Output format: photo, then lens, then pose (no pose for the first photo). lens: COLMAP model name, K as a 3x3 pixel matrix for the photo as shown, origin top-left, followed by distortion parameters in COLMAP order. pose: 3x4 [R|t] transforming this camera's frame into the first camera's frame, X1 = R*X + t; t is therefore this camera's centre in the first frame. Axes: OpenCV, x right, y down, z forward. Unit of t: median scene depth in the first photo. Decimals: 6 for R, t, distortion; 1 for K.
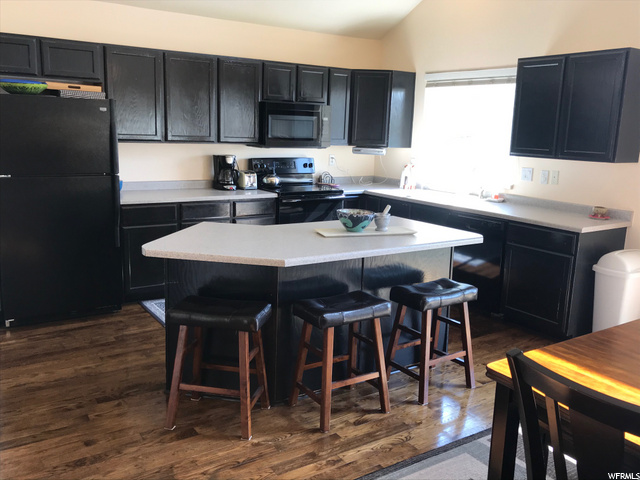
lens RADIAL K [[575.2, 0, 318.2], [0, 575.2, 237.5], [0, 0, 1]] dist [0.071241, -0.077452]
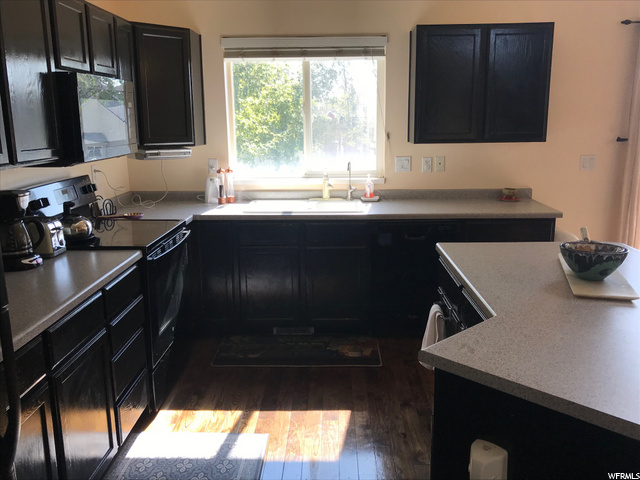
lens RADIAL K [[575.2, 0, 319.7], [0, 575.2, 241.1], [0, 0, 1]] dist [0.071241, -0.077452]
pose [[0.578026, -0.210790, 0.788323, -0.410047], [0.188233, 0.974450, 0.122540, -0.124740], [-0.794011, 0.077557, 0.602935, 0.585393]]
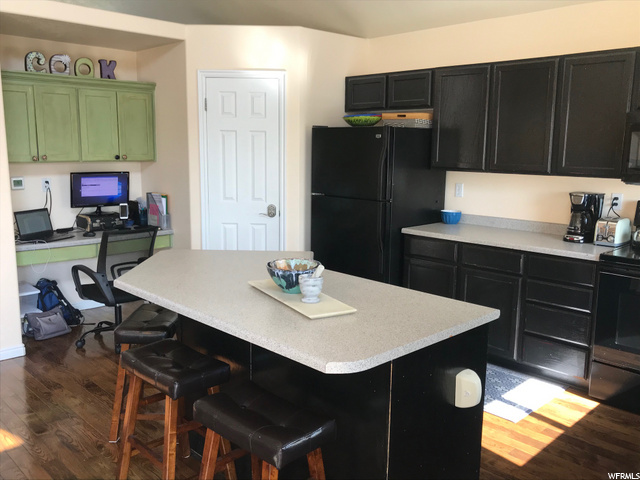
lens RADIAL K [[575.2, 0, 317.8], [0, 575.2, 242.1], [0, 0, 1]] dist [0.071241, -0.077452]
pose [[0.183691, 0.146453, -0.972013, 0.514172], [-0.190648, 0.975371, 0.110930, -0.109678], [0.964319, 0.164936, 0.207087, 0.597201]]
